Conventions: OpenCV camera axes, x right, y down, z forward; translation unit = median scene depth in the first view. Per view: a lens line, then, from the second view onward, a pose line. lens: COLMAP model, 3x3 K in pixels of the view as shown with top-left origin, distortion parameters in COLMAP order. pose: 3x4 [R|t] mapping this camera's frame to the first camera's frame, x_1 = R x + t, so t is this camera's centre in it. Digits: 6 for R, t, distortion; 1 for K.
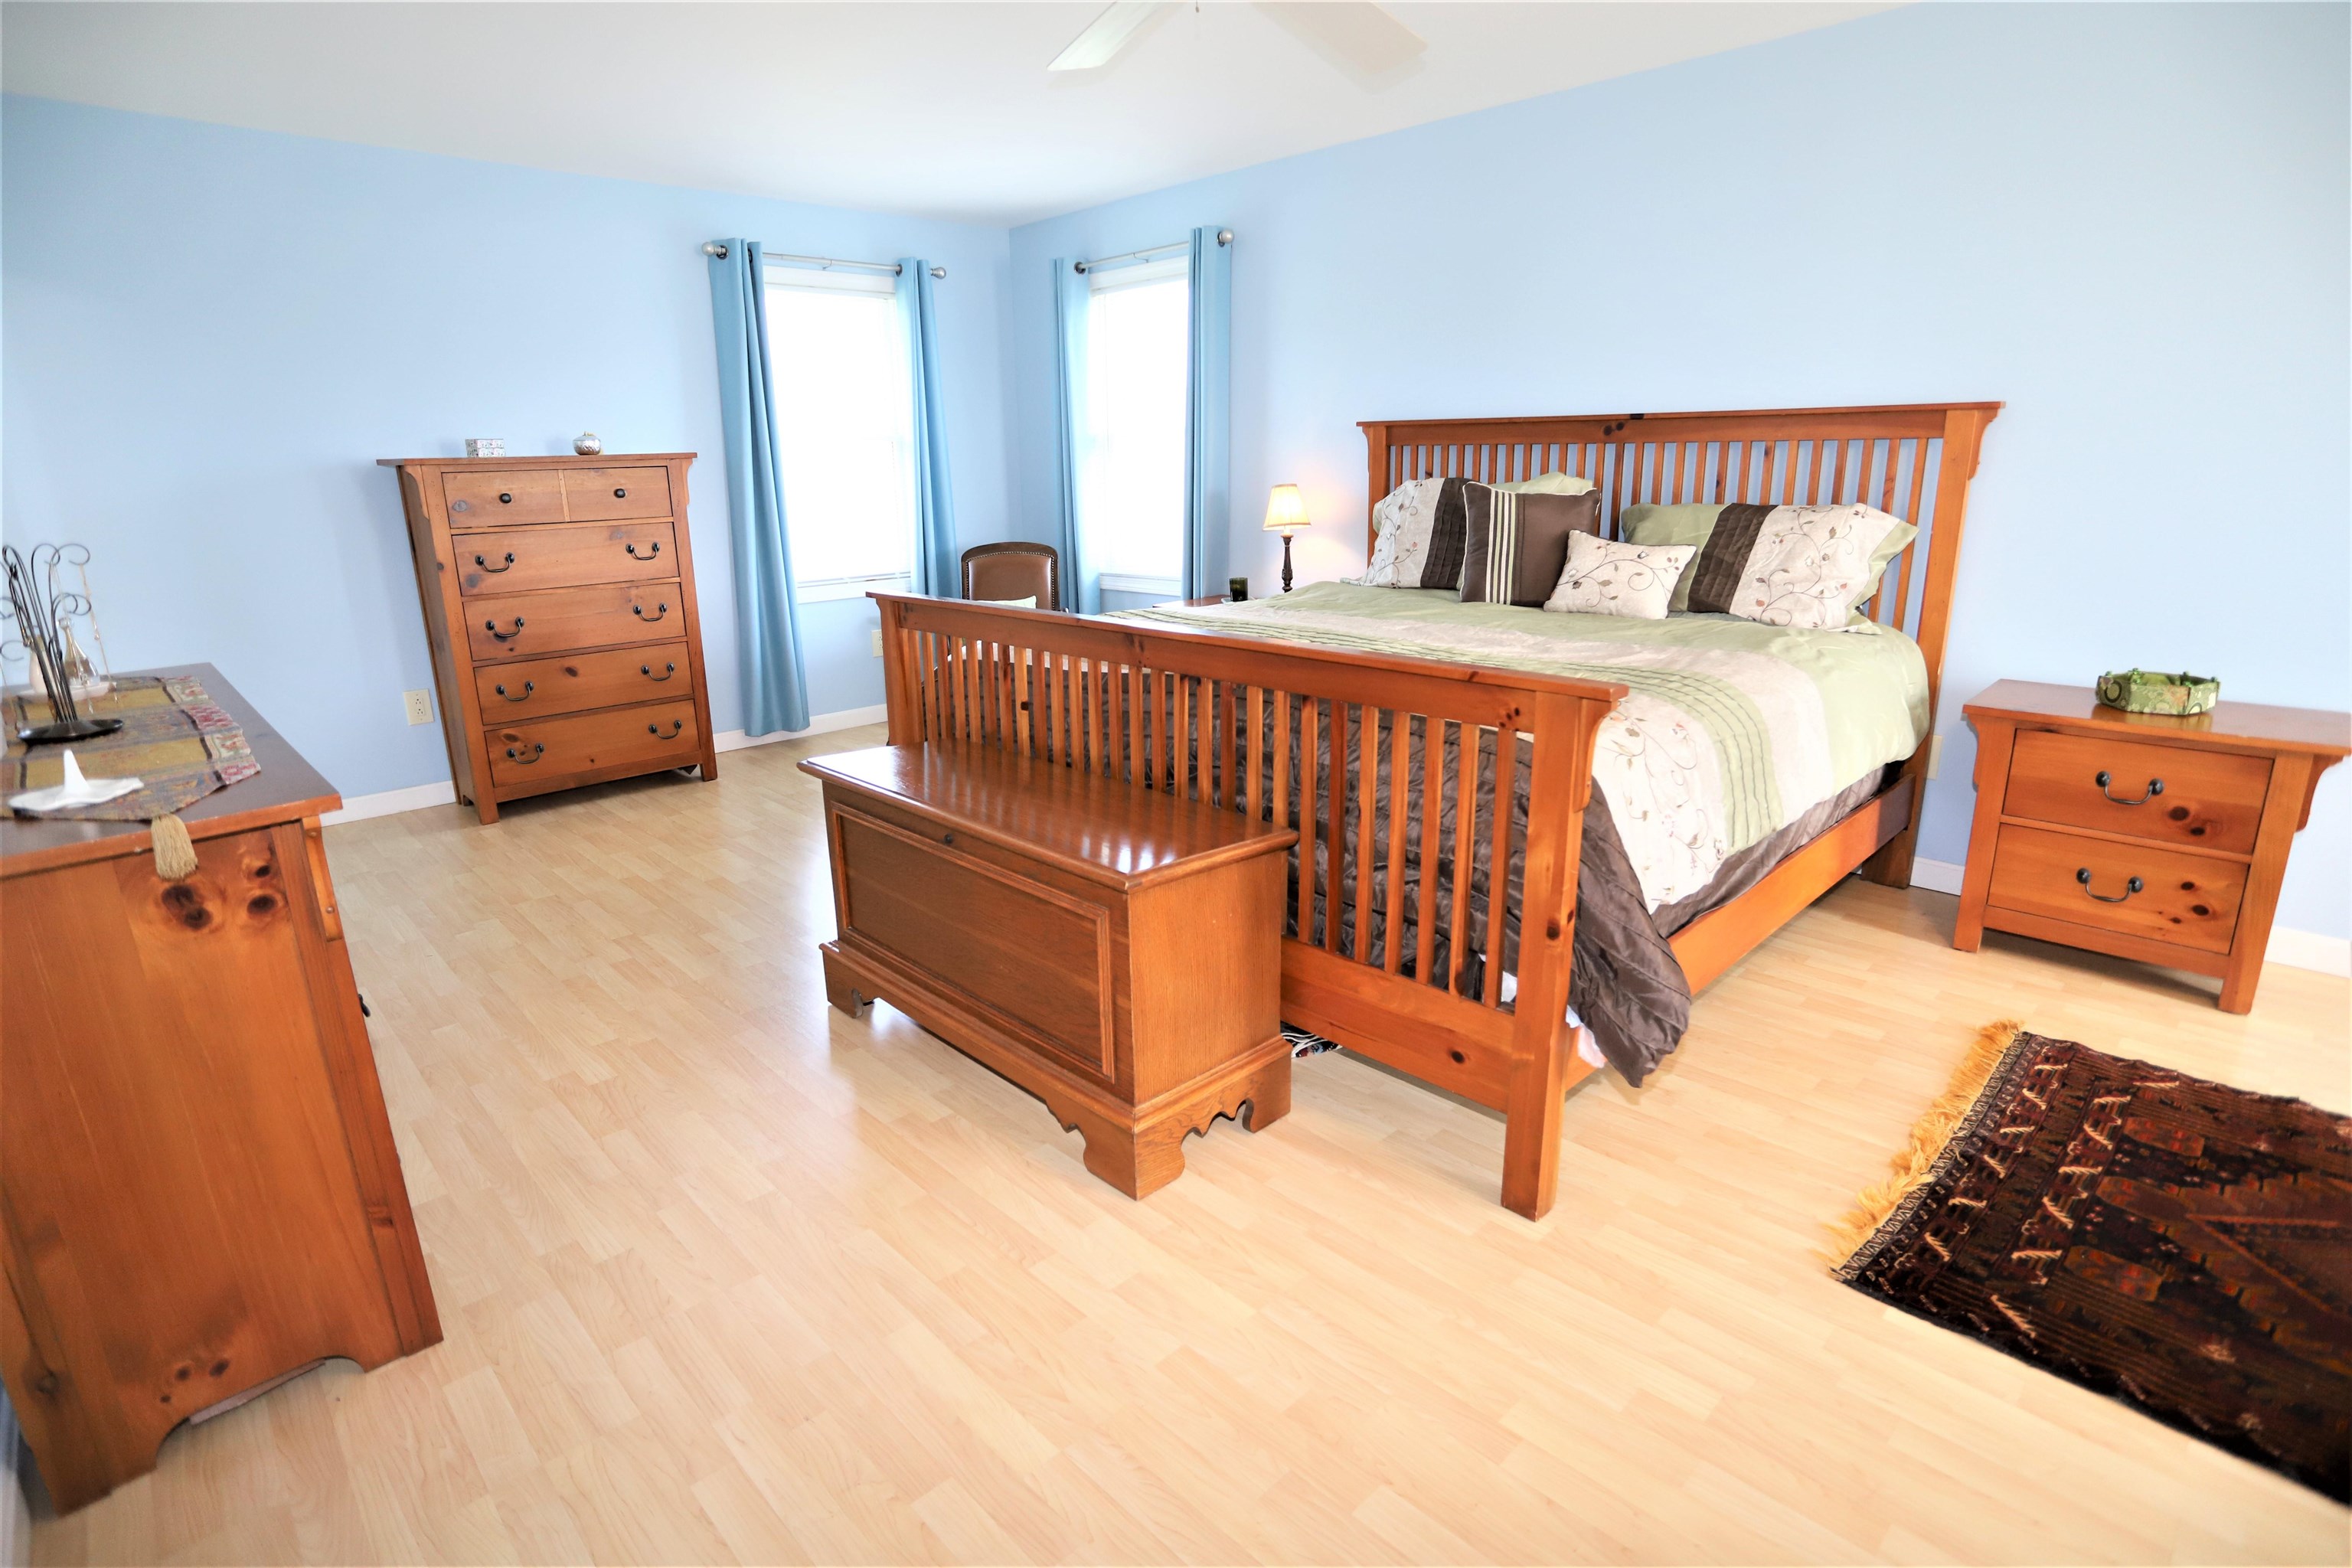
lens RADIAL K [[1145.7, 0, 1180.5], [0, 1145.7, 771.0], [0, 0, 1]] dist [-0.072584, 0.036563]
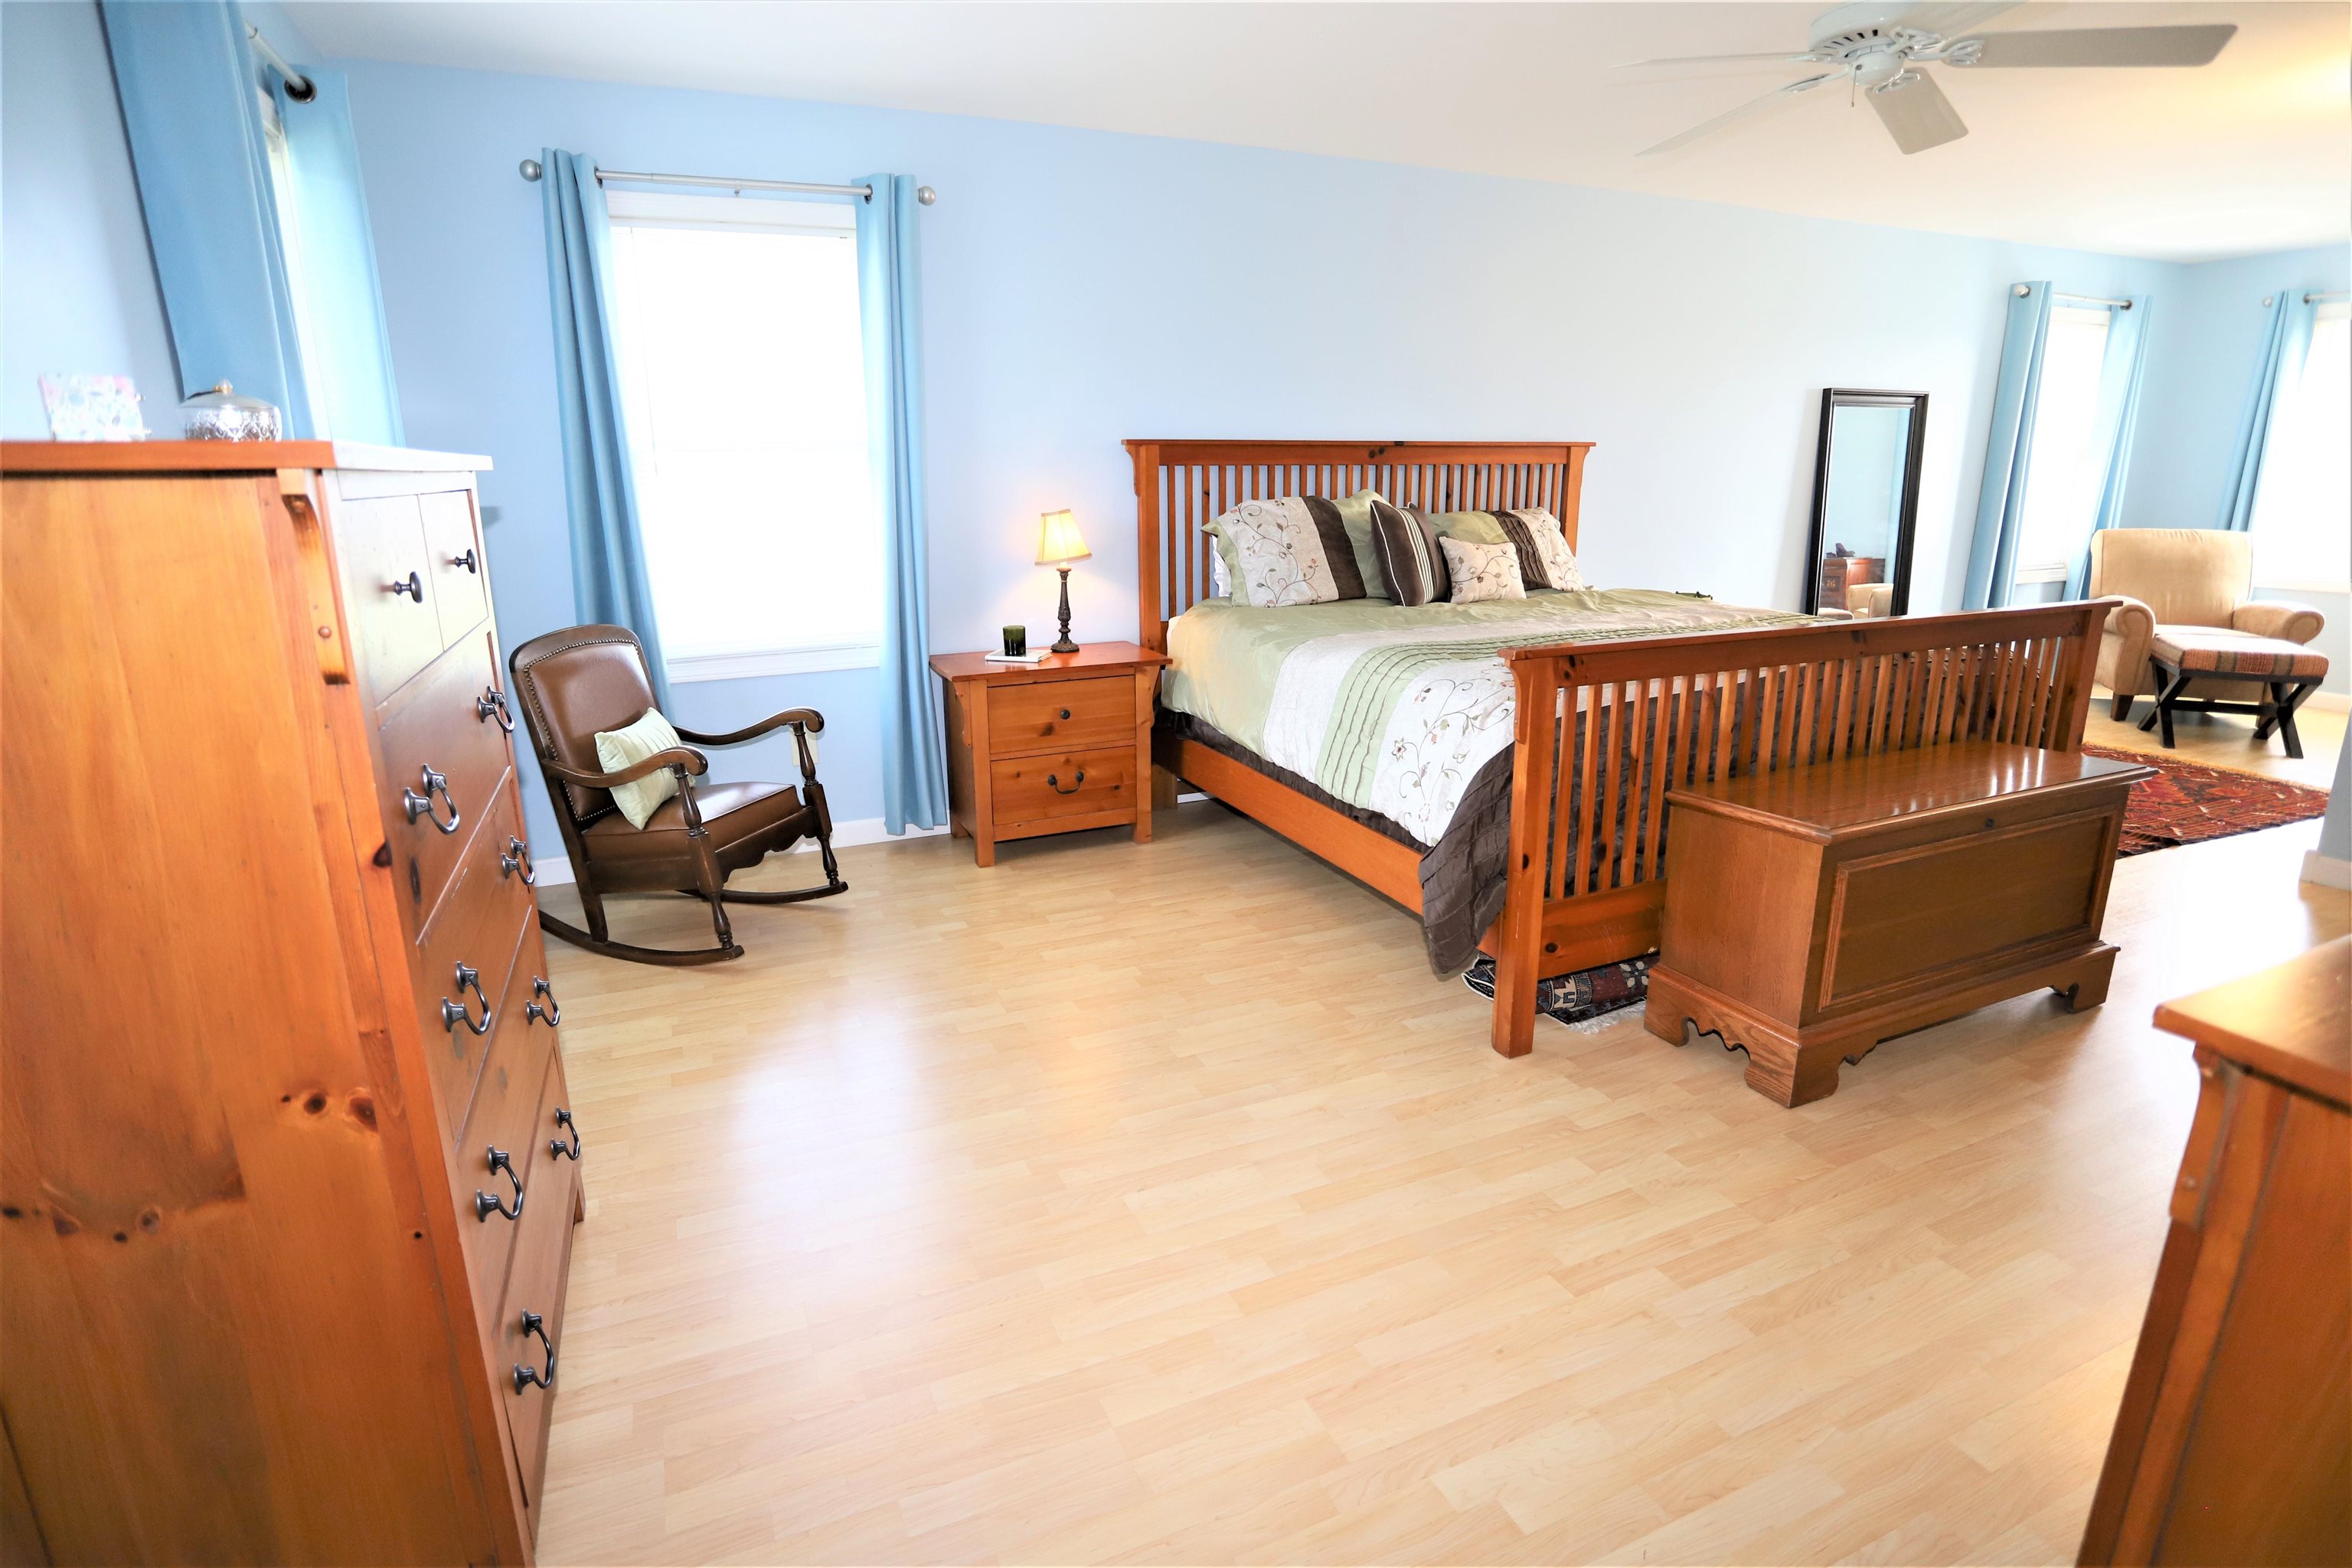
lens RADIAL K [[1167.7, 0, 1194.9], [0, 1167.7, 783.5], [0, 0, 1]] dist [-0.078619, 0.037011]
pose [[0.339167, -0.235049, 0.910888, -1.036312], [0.248832, 0.956210, 0.154092, -0.239166], [-0.907220, 0.174396, 0.382803, 0.892163]]
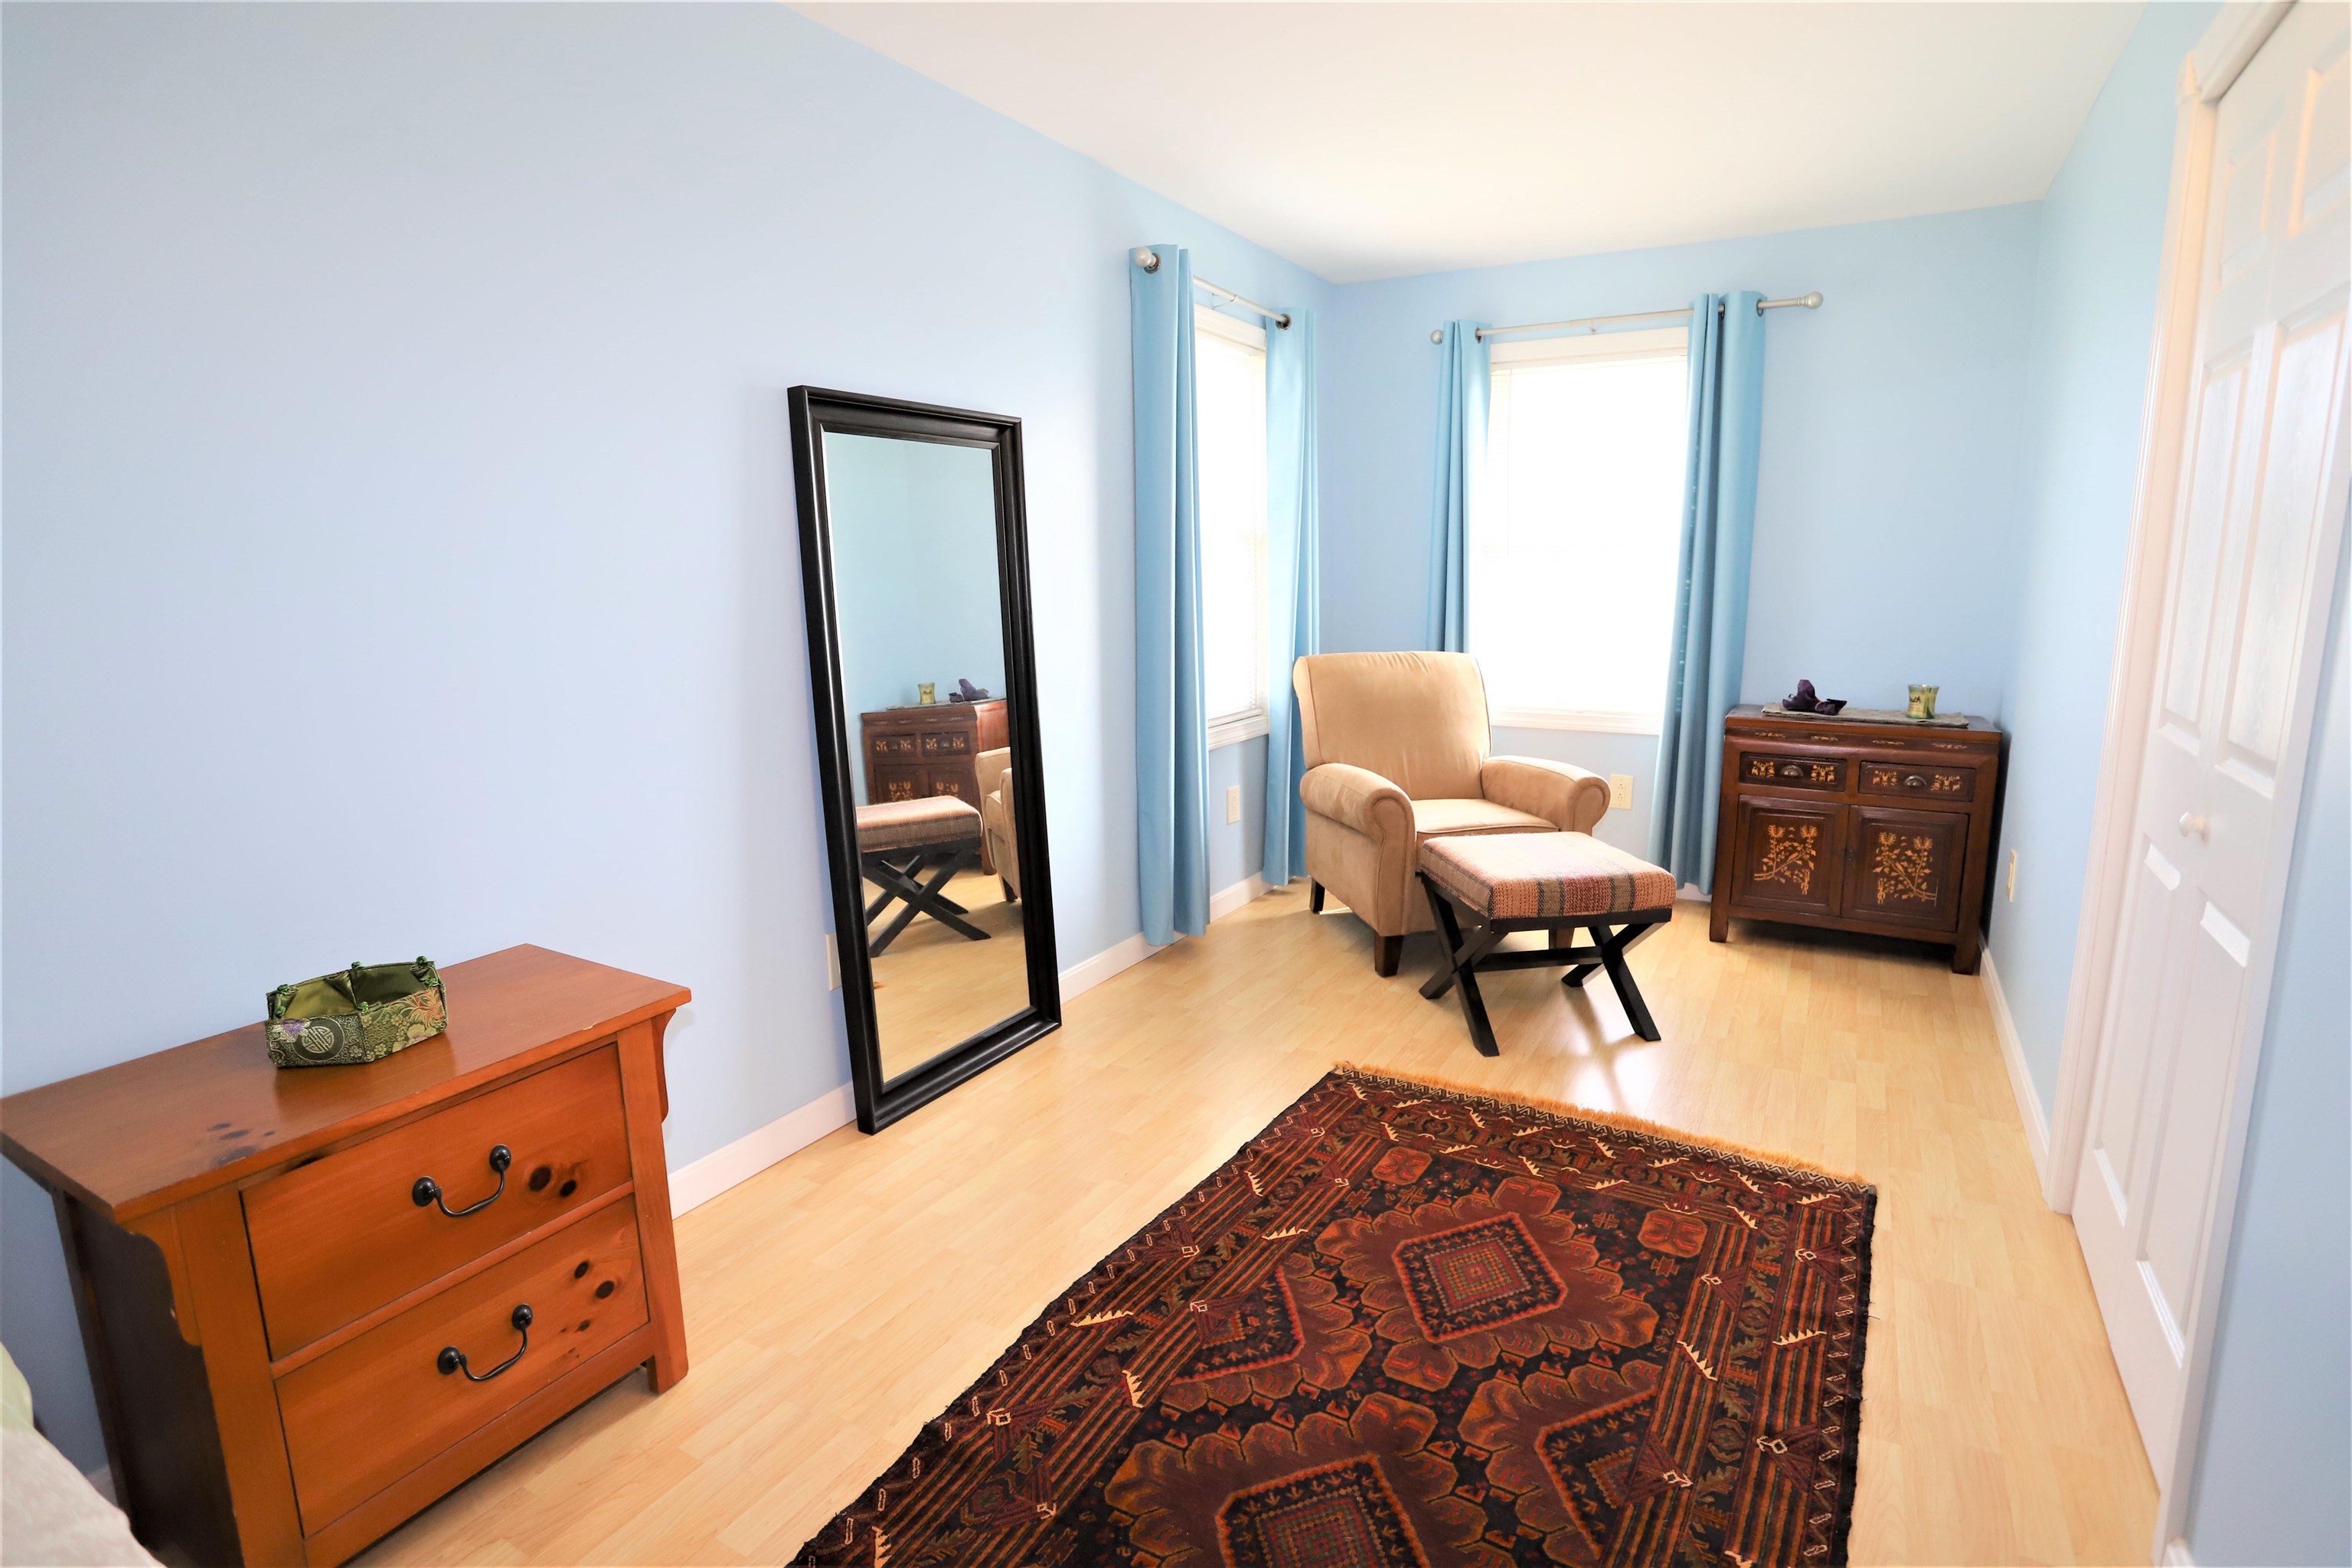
lens RADIAL K [[1167.7, 0, 1194.9], [0, 1167.7, 783.5], [0, 0, 1]] dist [-0.078619, 0.037011]
pose [[-0.291205, -0.155404, 0.943954, 0.194173], [0.258617, 0.937191, 0.234072, -0.169897], [-0.921041, 0.312285, -0.232725, 0.586537]]
